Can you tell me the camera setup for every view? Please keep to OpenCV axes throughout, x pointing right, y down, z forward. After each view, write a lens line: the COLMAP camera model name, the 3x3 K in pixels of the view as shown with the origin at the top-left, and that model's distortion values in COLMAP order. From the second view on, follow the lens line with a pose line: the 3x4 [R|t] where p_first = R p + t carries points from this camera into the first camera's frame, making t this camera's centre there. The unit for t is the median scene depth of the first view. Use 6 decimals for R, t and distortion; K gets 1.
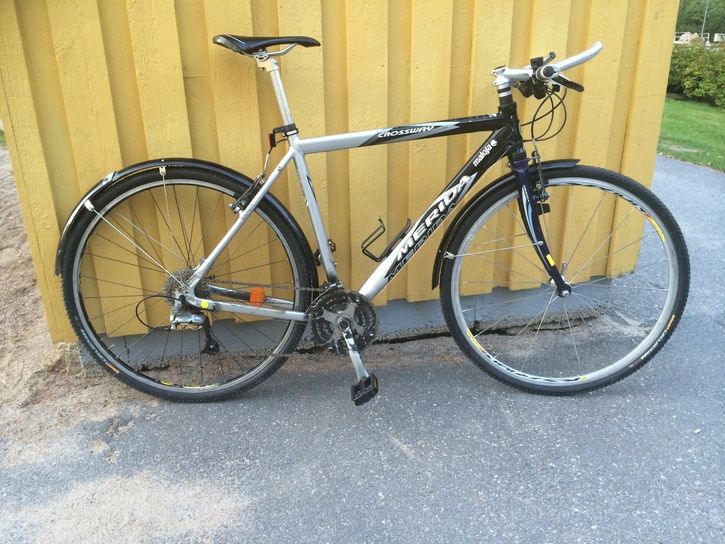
lens RADIAL K [[626.8, 0, 361.3], [0, 626.8, 271.4], [0, 0, 1]] dist [0.048164, -0.011694]
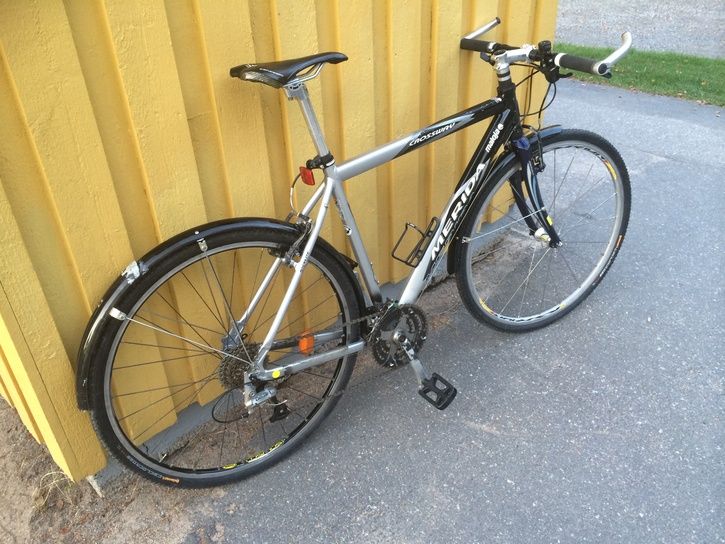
lens RADIAL K [[626.8, 0, 362.5], [0, 626.8, 271.9], [0, 0, 1]] dist [0.048164, -0.011694]
pose [[0.849236, -0.300896, 0.433889, -0.484991], [0.215581, 0.947717, 0.235280, -0.264265], [-0.481999, -0.106270, 0.869703, 0.189326]]
